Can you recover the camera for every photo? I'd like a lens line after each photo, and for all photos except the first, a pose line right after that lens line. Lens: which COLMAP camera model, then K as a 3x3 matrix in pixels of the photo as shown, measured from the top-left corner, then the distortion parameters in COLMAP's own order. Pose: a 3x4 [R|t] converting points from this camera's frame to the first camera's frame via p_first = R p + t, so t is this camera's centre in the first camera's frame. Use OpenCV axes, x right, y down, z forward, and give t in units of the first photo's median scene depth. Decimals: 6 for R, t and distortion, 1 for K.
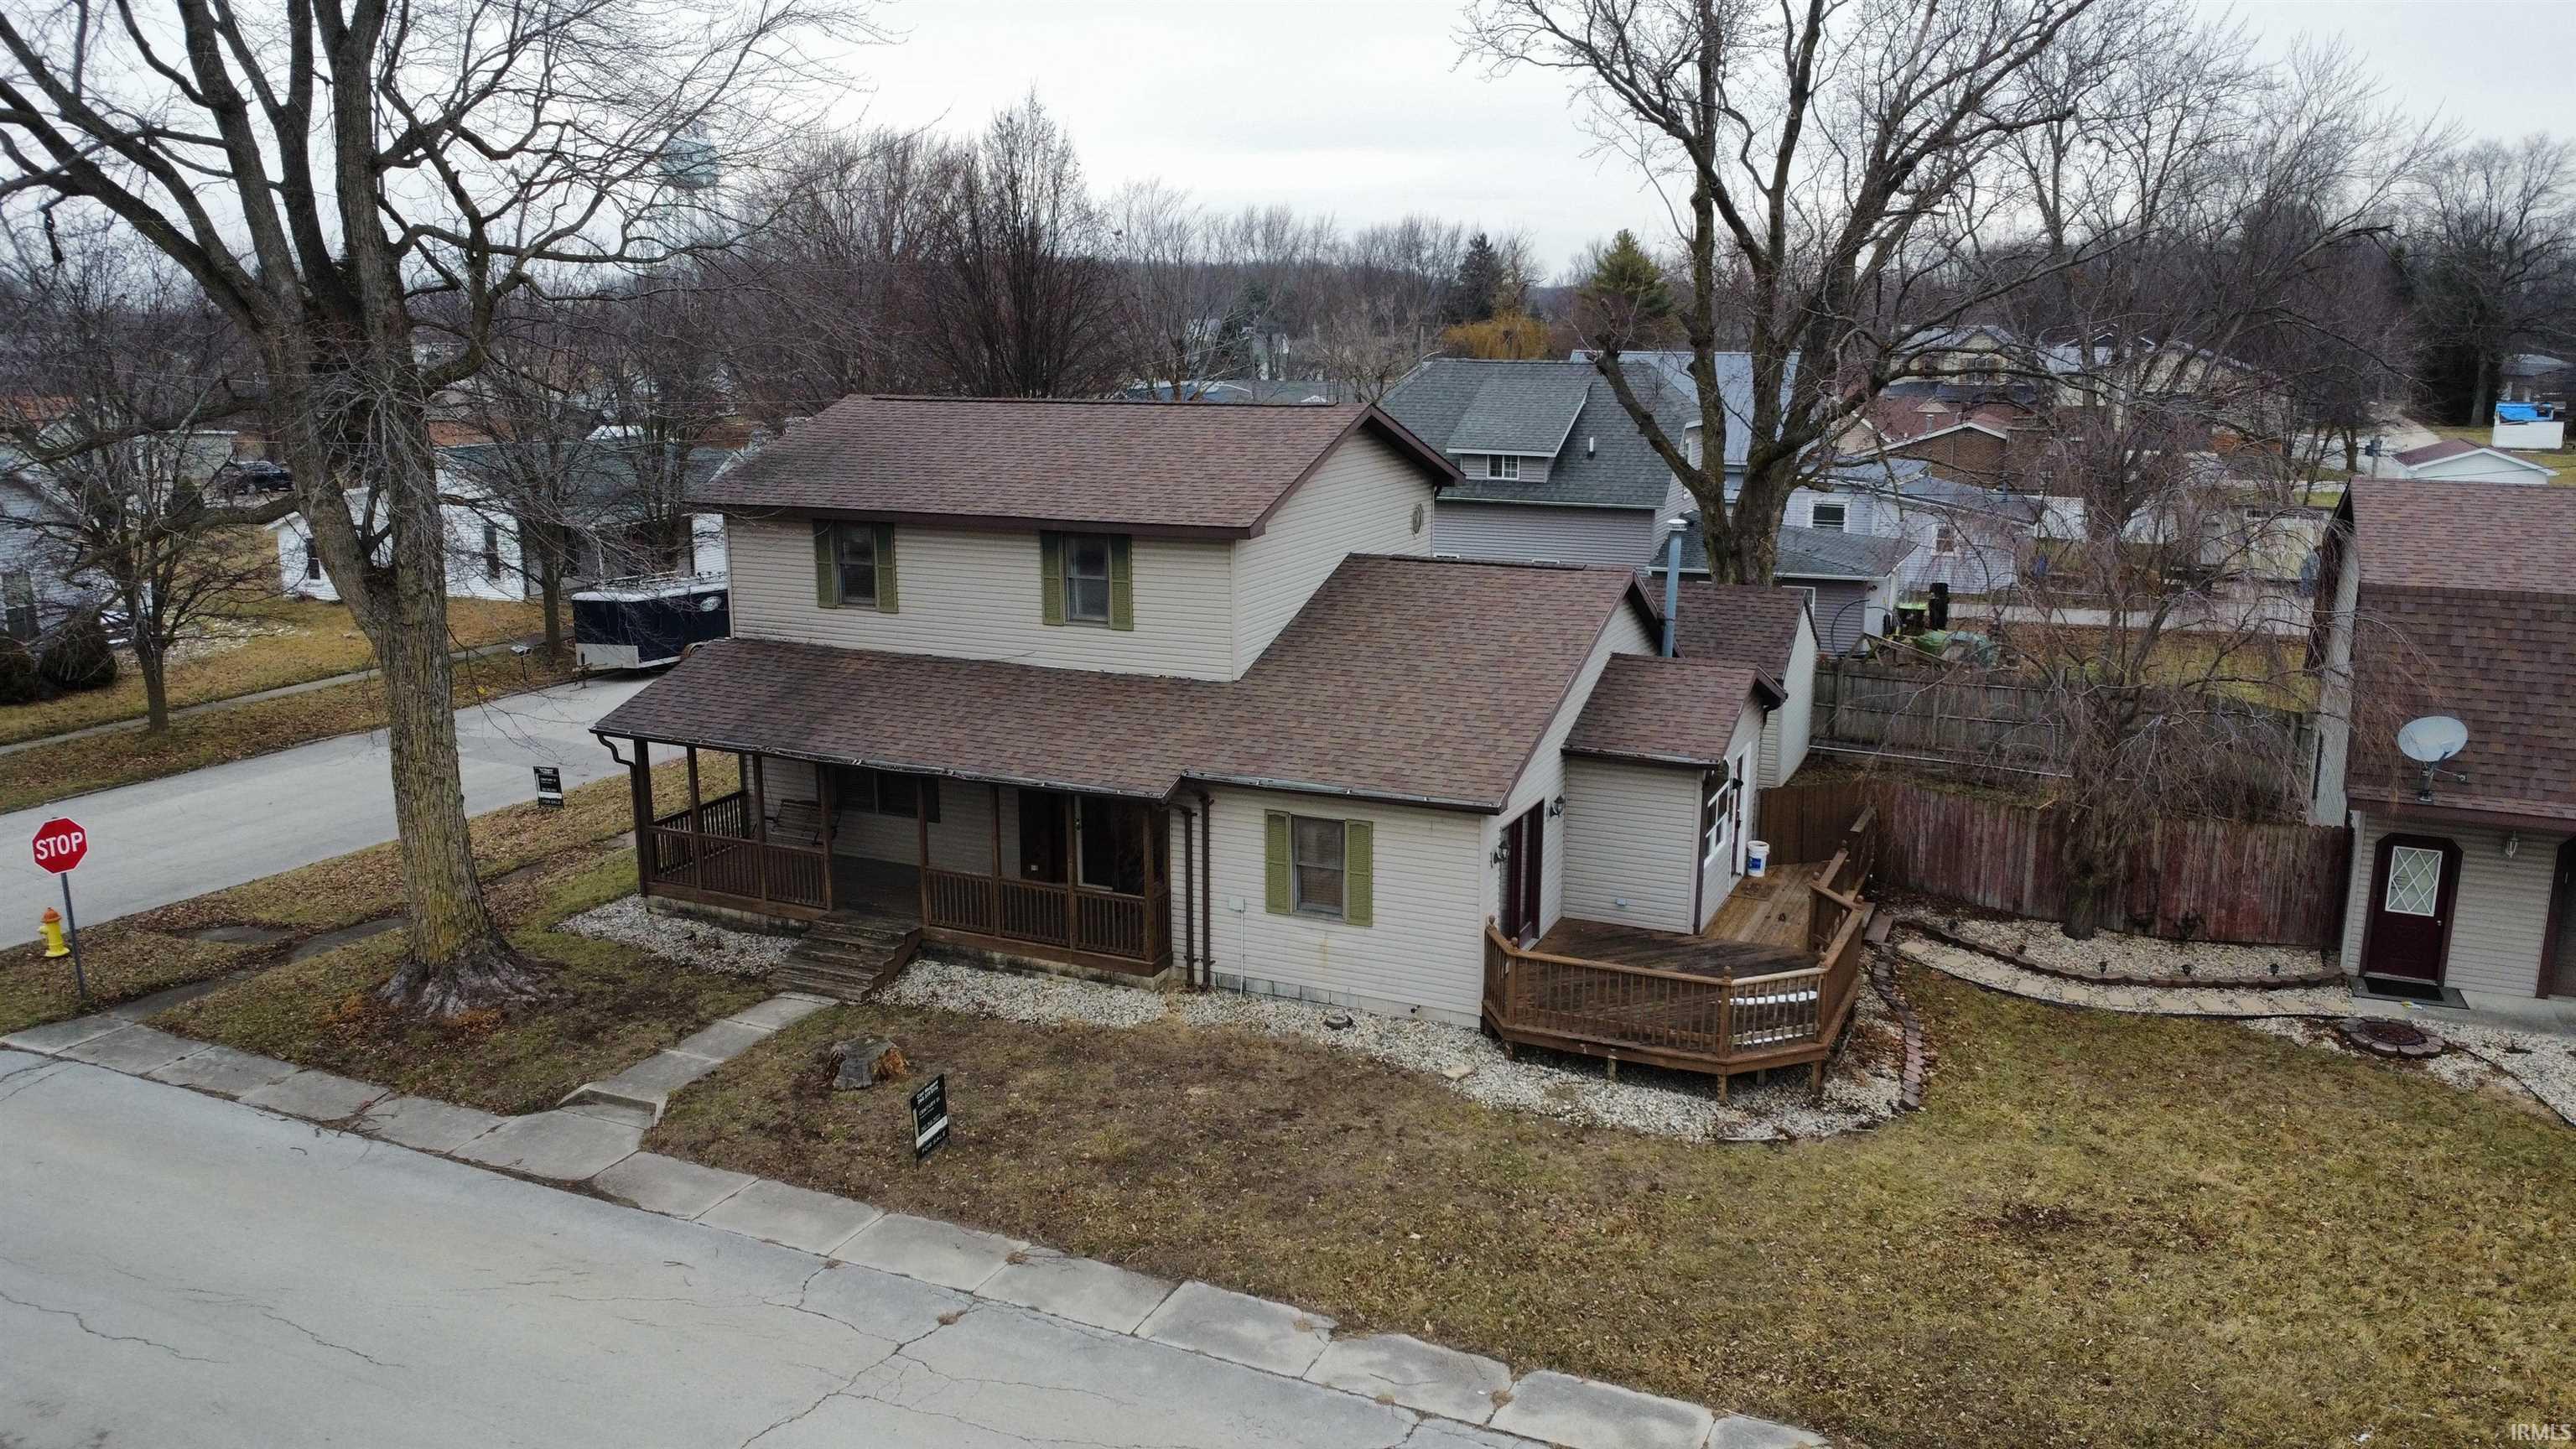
lens RADIAL K [[1868.2, 0, 1283.3], [0, 1868.2, 722.6], [0, 0, 1]] dist [-0.023916, -0.013499]
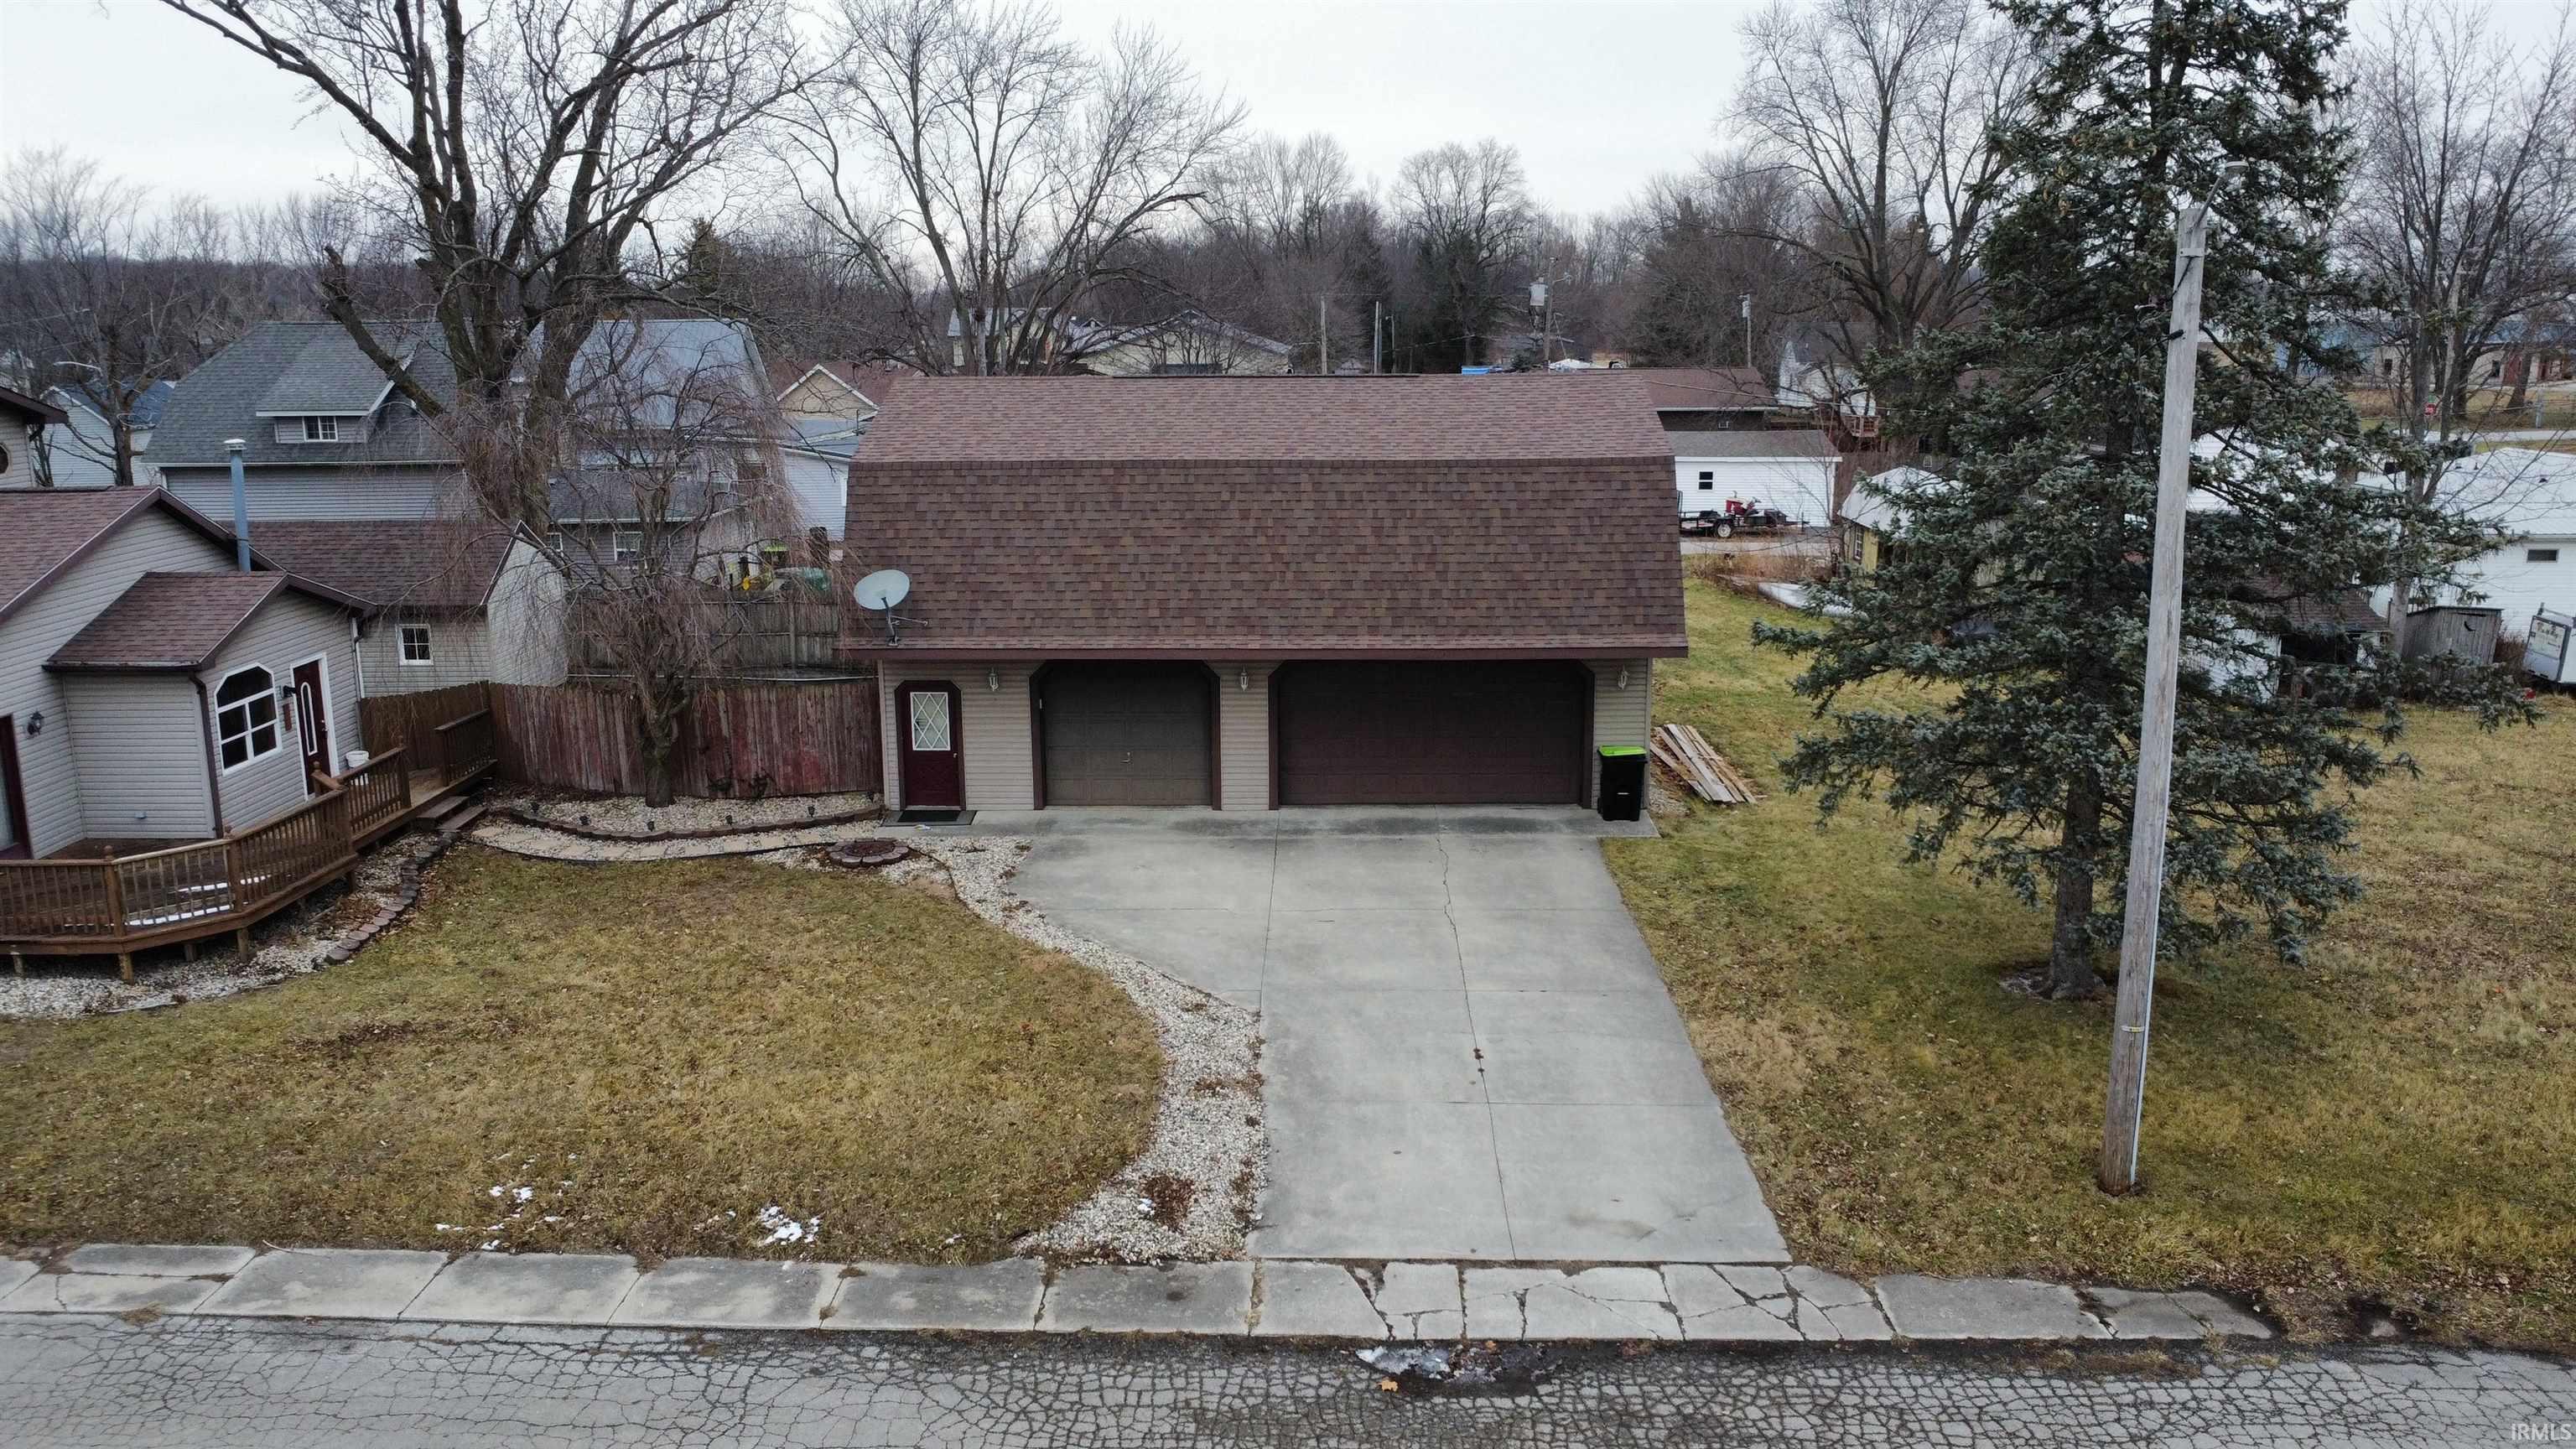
lens RADIAL K [[1868.2, 0, 1283.2], [0, 1868.2, 717.0], [0, 0, 1]] dist [-0.023916, -0.013499]
pose [[0.914545, -0.091494, 0.394001, 0.375520], [0.093253, 0.995534, 0.014726, 0.091138], [-0.393588, 0.023274, 0.918992, -0.158133]]
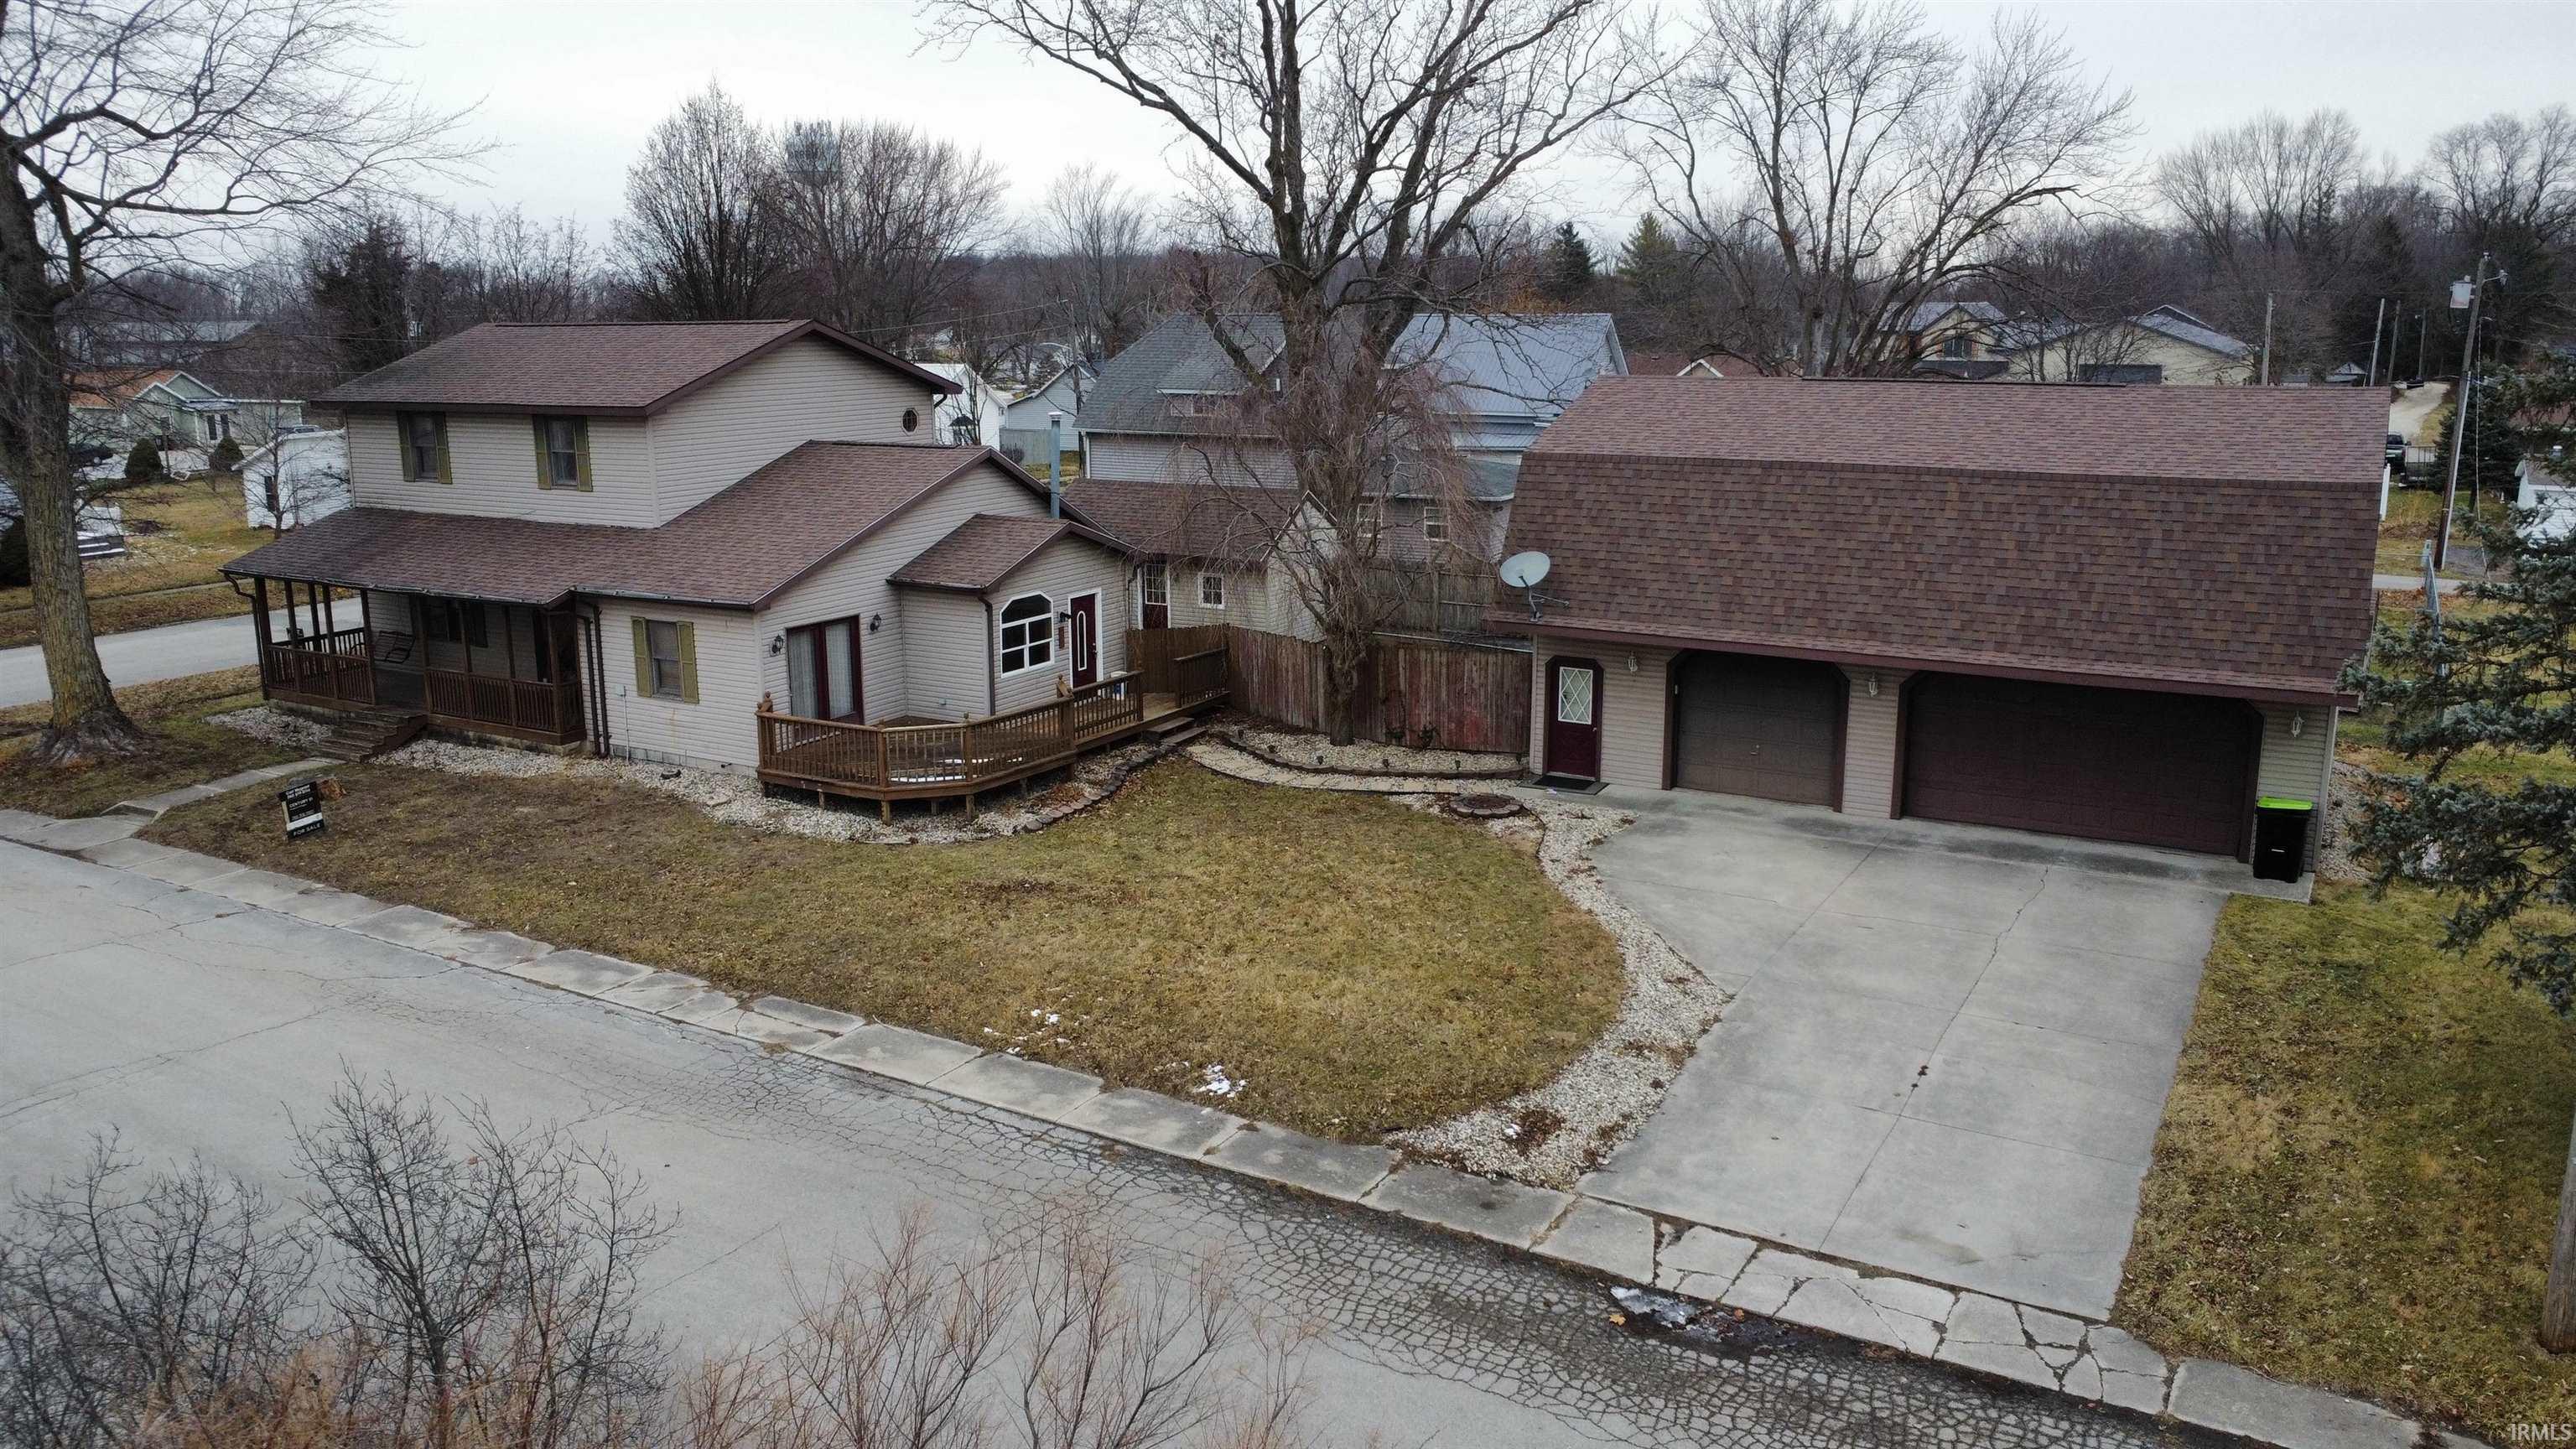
lens RADIAL K [[1868.2, 0, 1286.3], [0, 1868.2, 719.3], [0, 0, 1]] dist [-0.023916, -0.013499]
pose [[0.996094, 0.015308, -0.086957, 0.556728], [-0.015314, 0.999883, 0.000598, 0.109362], [0.086956, 0.000736, 0.996212, -0.269074]]
